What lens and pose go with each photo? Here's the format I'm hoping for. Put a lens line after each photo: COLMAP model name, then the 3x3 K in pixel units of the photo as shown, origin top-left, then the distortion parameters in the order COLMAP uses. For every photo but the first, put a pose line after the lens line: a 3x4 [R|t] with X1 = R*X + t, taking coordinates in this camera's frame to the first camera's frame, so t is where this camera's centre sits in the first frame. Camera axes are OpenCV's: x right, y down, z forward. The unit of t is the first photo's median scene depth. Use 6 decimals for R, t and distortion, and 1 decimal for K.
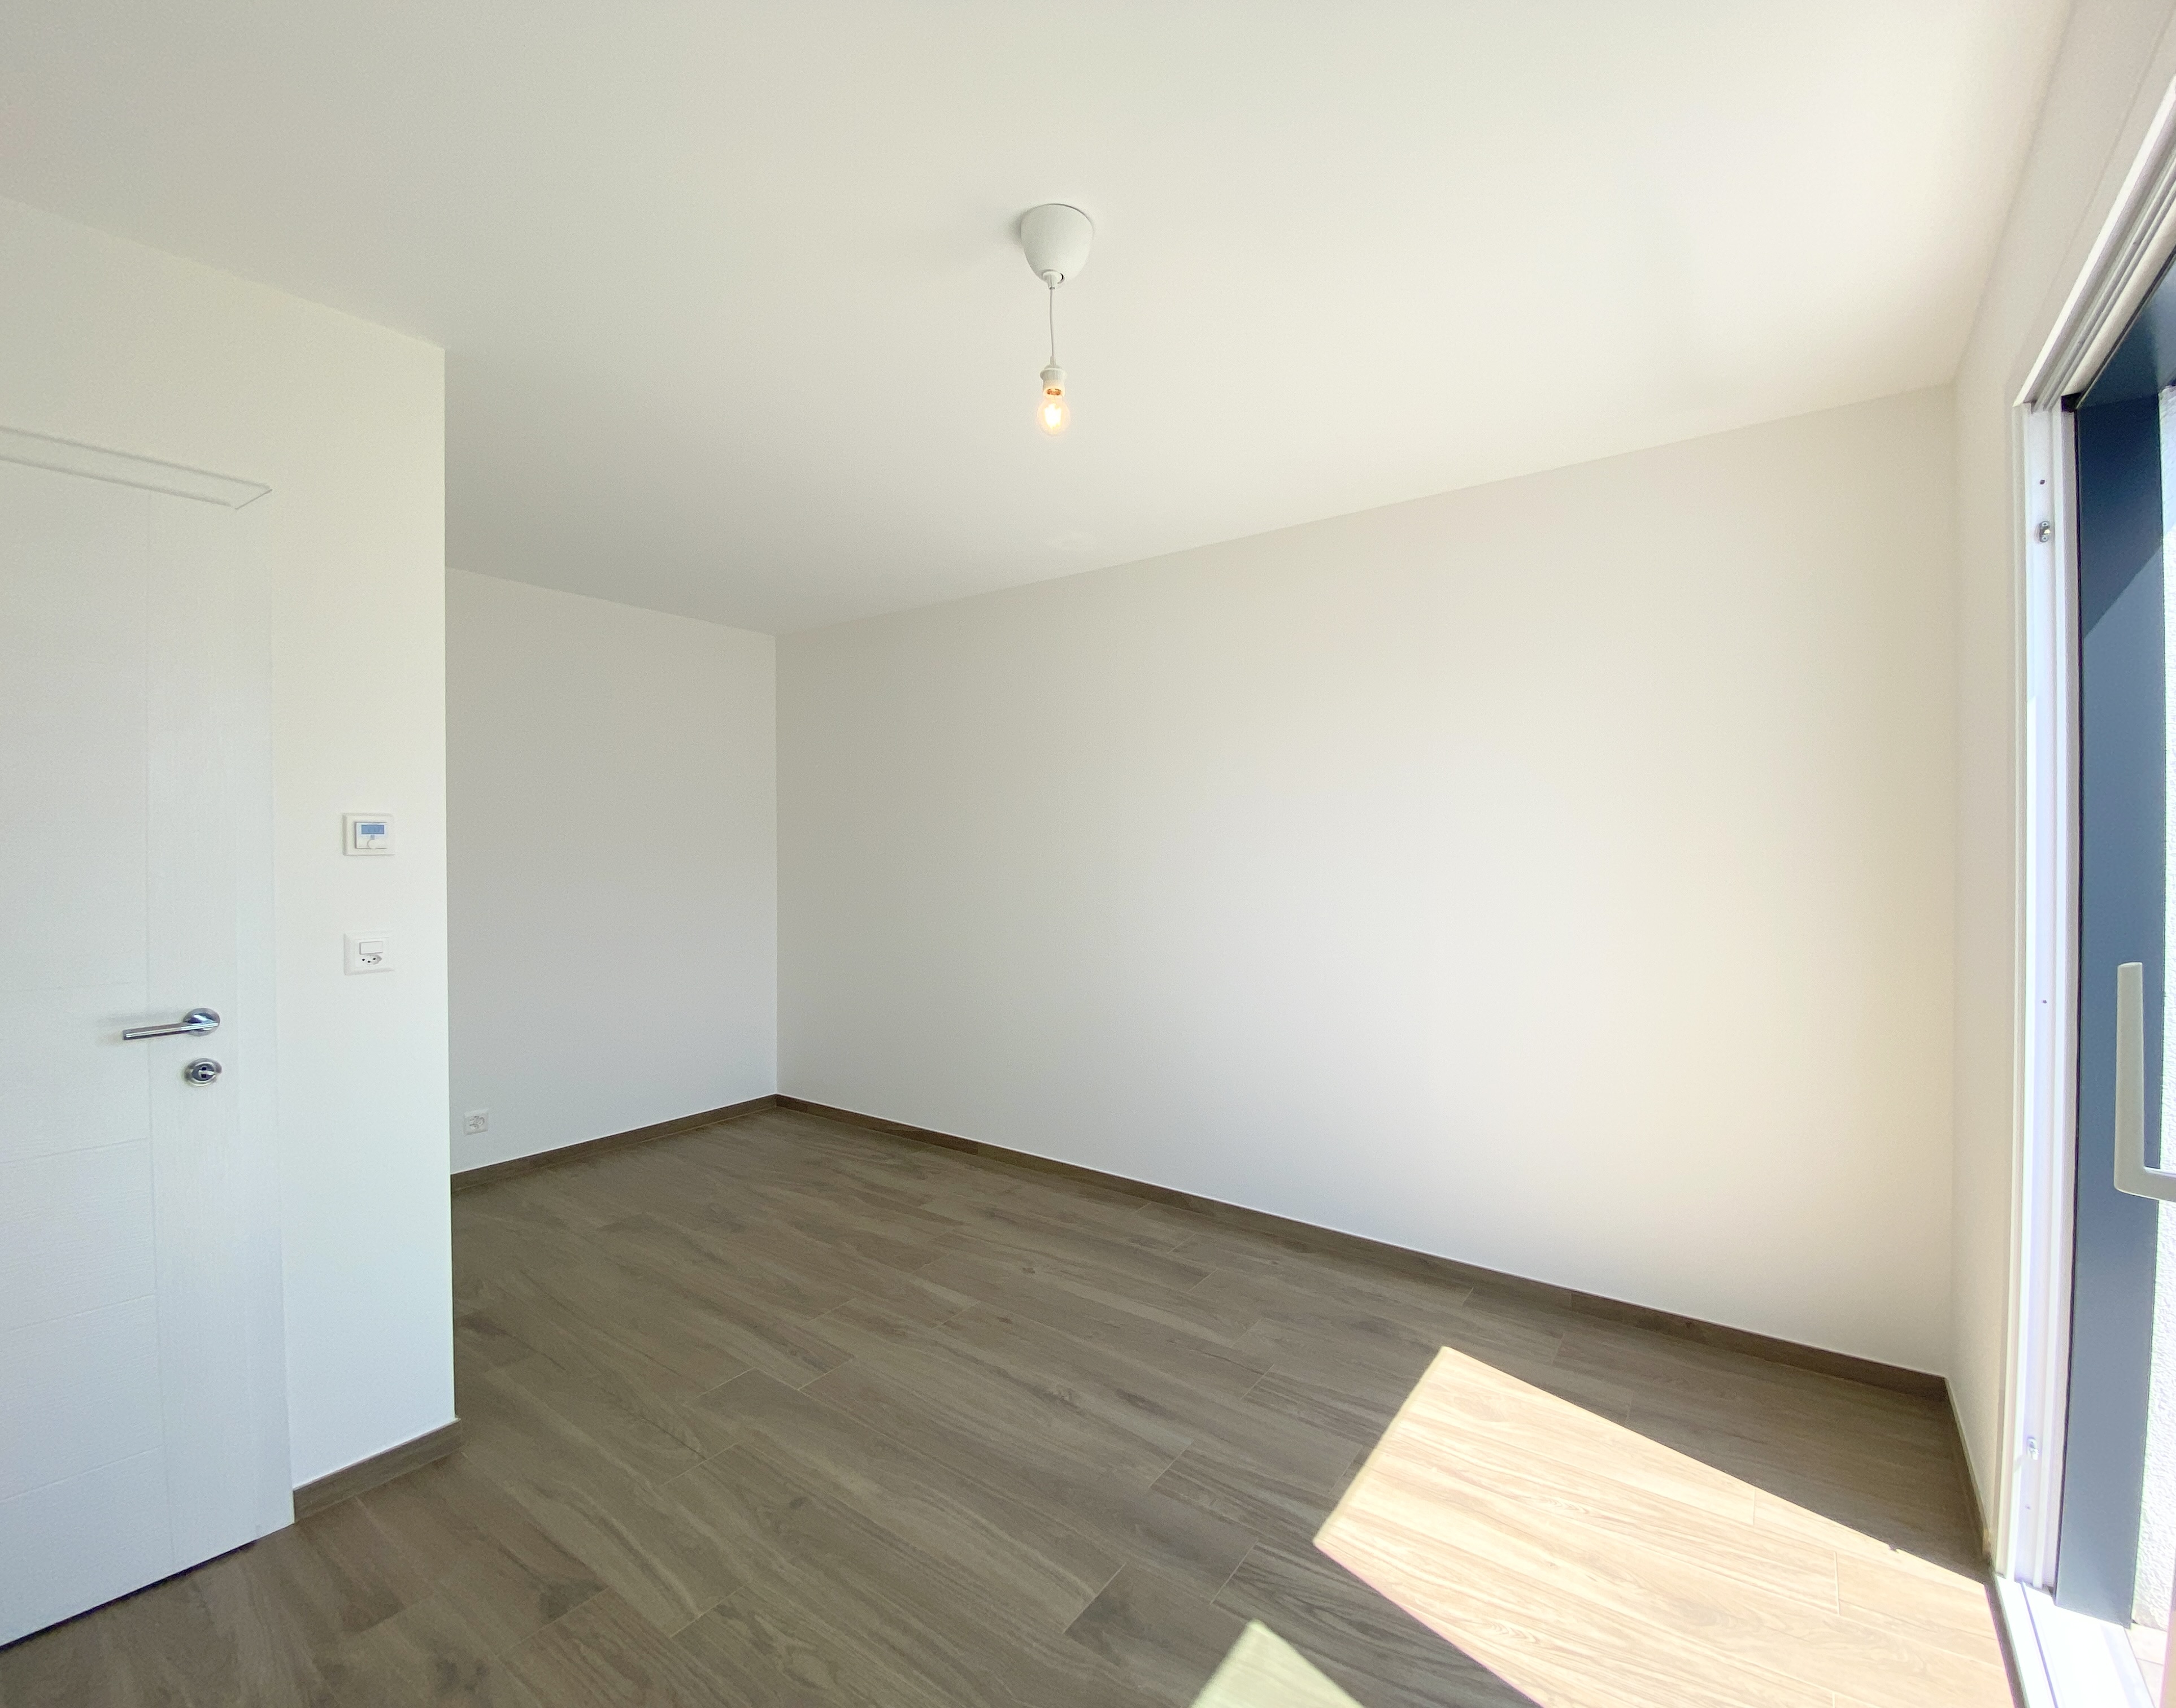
lens RADIAL K [[990.1, 0, 1088.0], [0, 990.1, 854.0], [0, 0, 1]] dist [-0.014400, -0.000360]
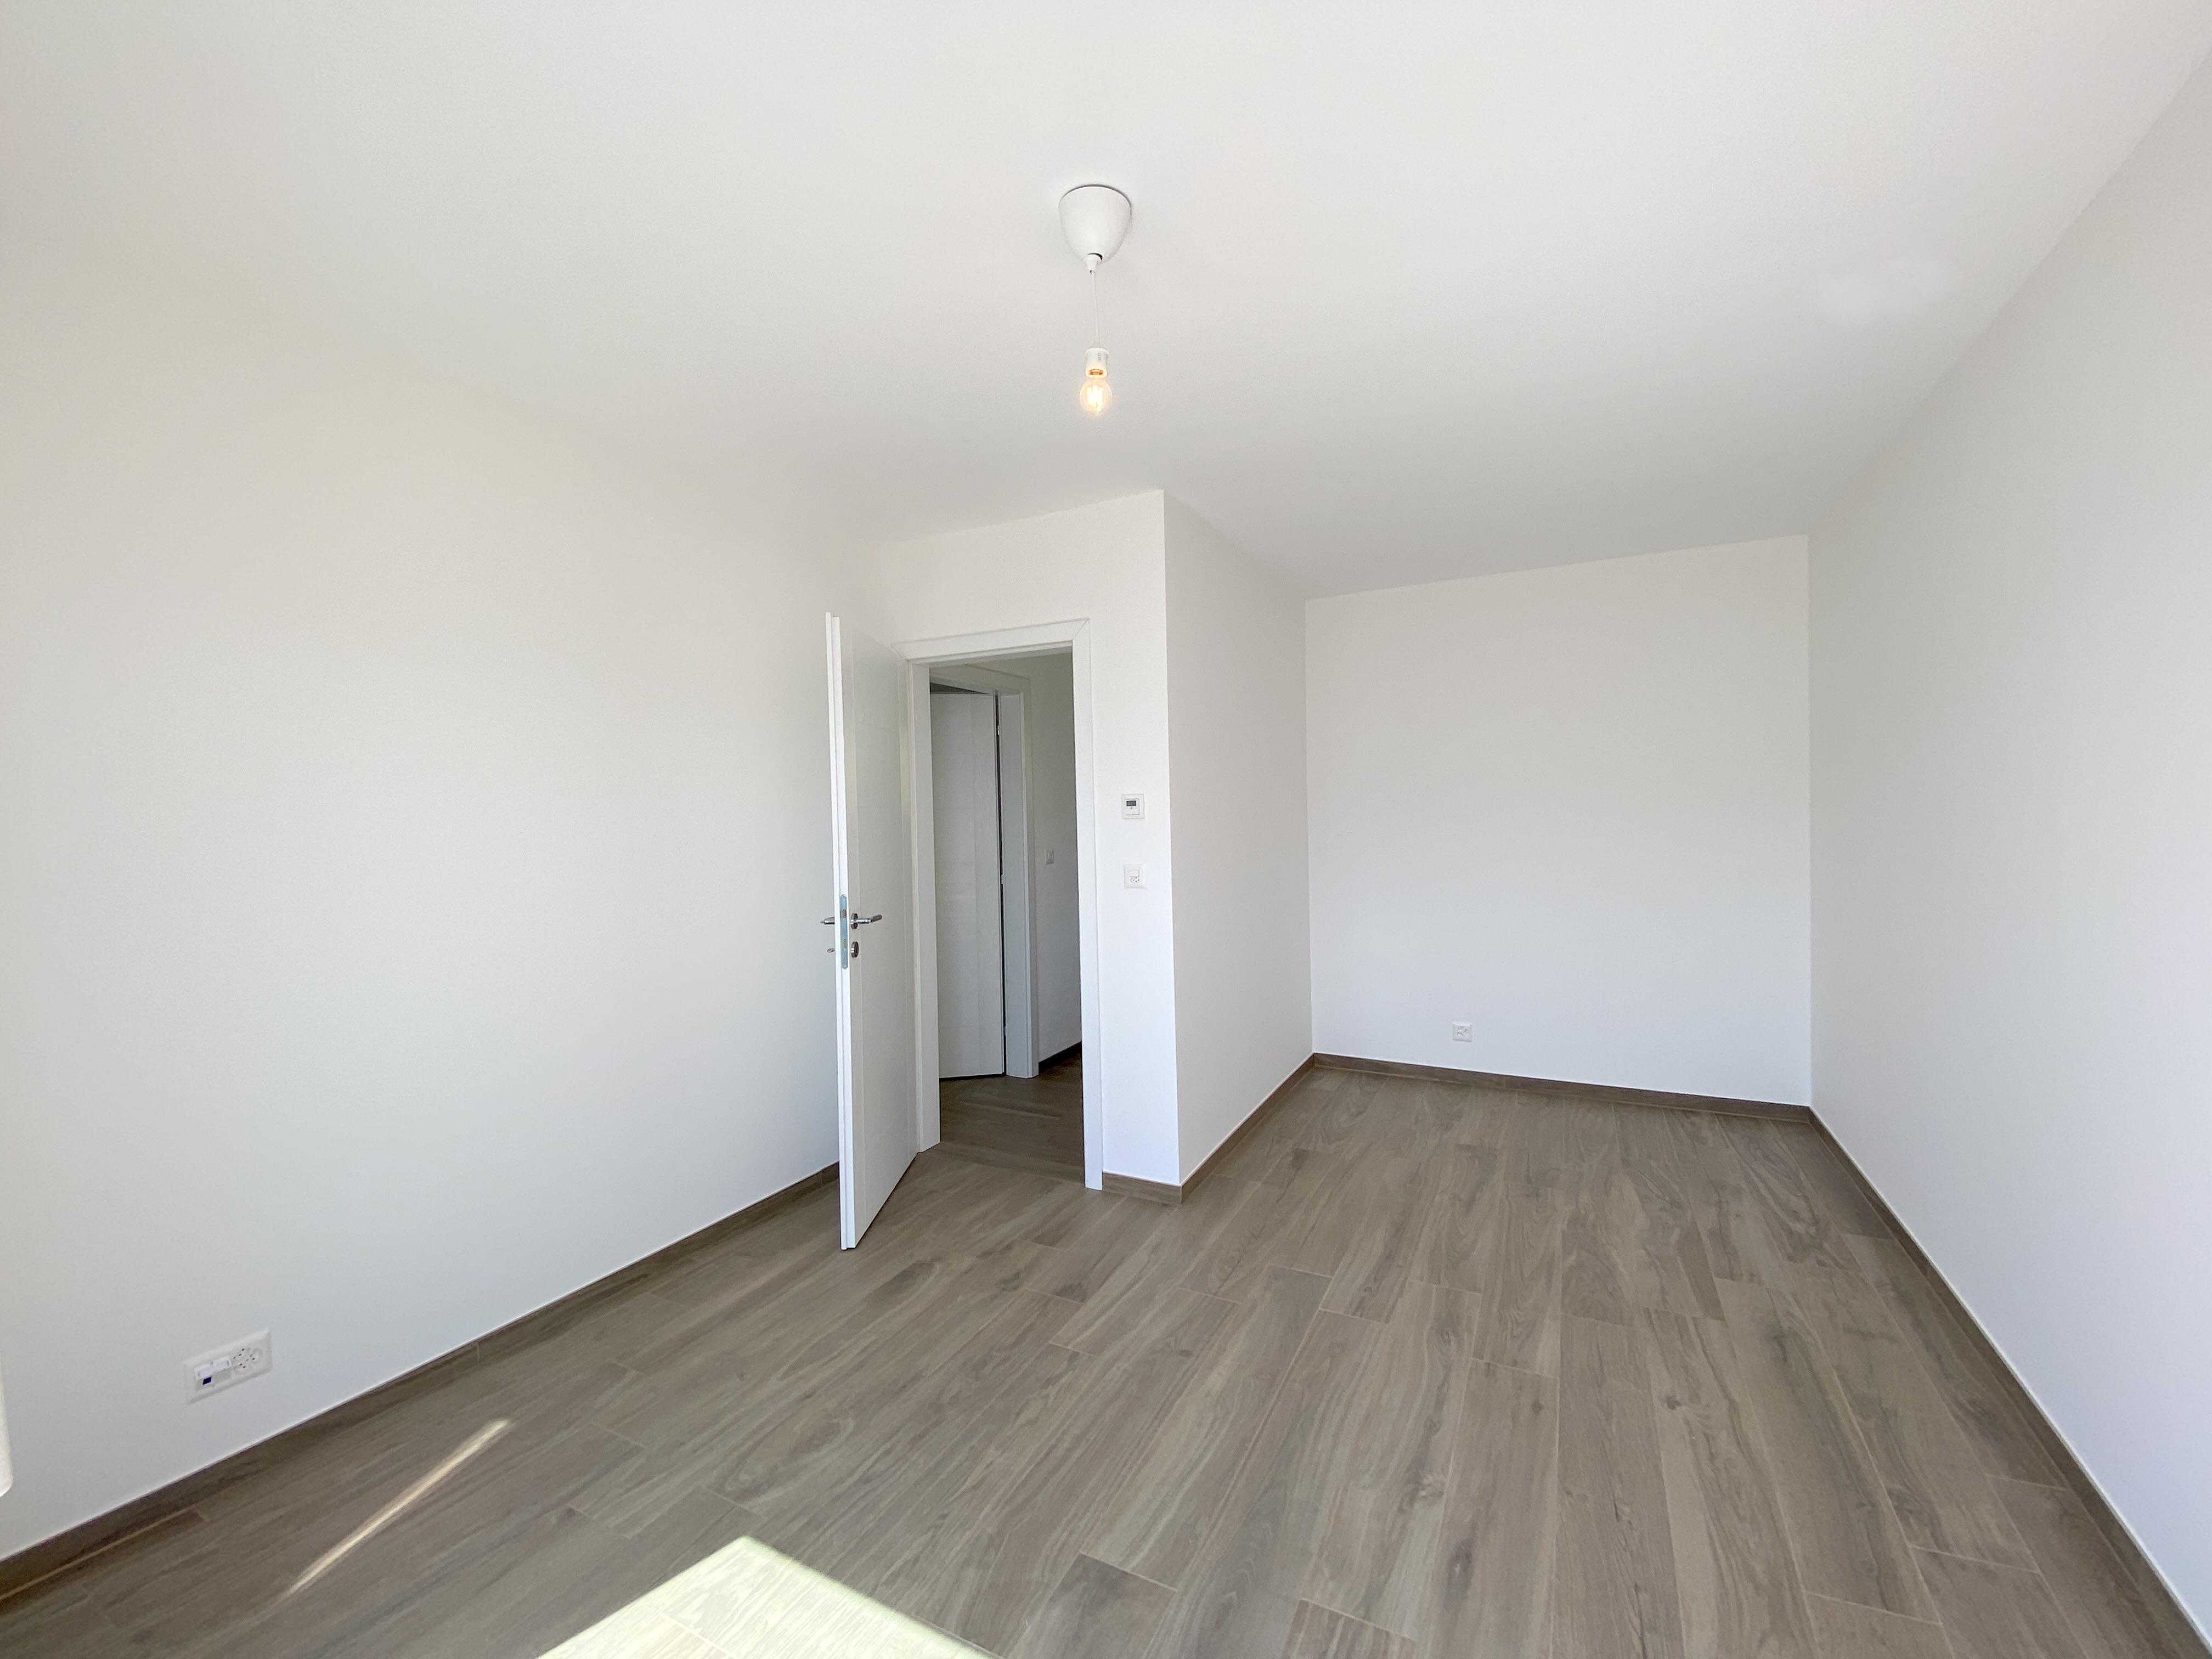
lens RADIAL K [[901.7, 0, 1102.9], [0, 901.7, 838.0], [0, 0, 1]] dist [0.027710, -0.022050]
pose [[0.129765, 0.037535, -0.990834, 0.641474], [0.008464, 0.999205, 0.038961, -0.024753], [0.991509, -0.013442, 0.129344, 0.612744]]
